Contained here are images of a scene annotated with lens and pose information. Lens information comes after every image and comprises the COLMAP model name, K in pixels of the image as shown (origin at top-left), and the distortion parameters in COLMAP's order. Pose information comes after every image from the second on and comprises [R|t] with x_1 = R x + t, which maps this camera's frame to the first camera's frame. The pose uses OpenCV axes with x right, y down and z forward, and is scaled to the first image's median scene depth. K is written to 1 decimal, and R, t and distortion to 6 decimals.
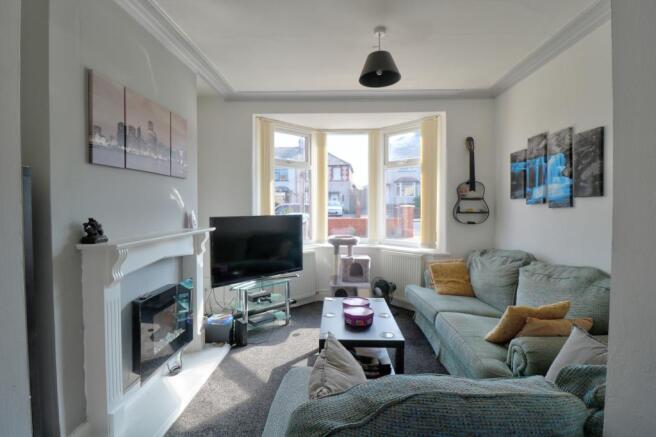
lens RADIAL K [[309.3, 0, 327.8], [0, 309.3, 210.9], [0, 0, 1]] dist [-0.000152, -0.014719]
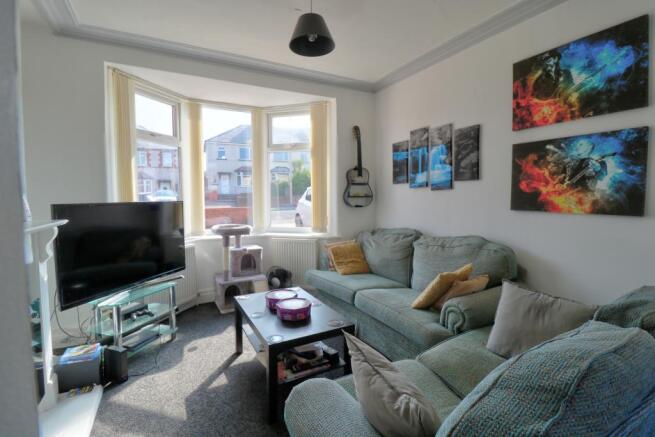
lens RADIAL K [[308.8, 0, 327.3], [0, 308.8, 210.9], [0, 0, 1]] dist [-0.000152, -0.014719]
pose [[0.860686, -0.029135, 0.508302, -0.200502], [0.013914, 0.999334, 0.033719, 0.019524], [-0.508946, -0.021949, 0.860518, 0.141162]]
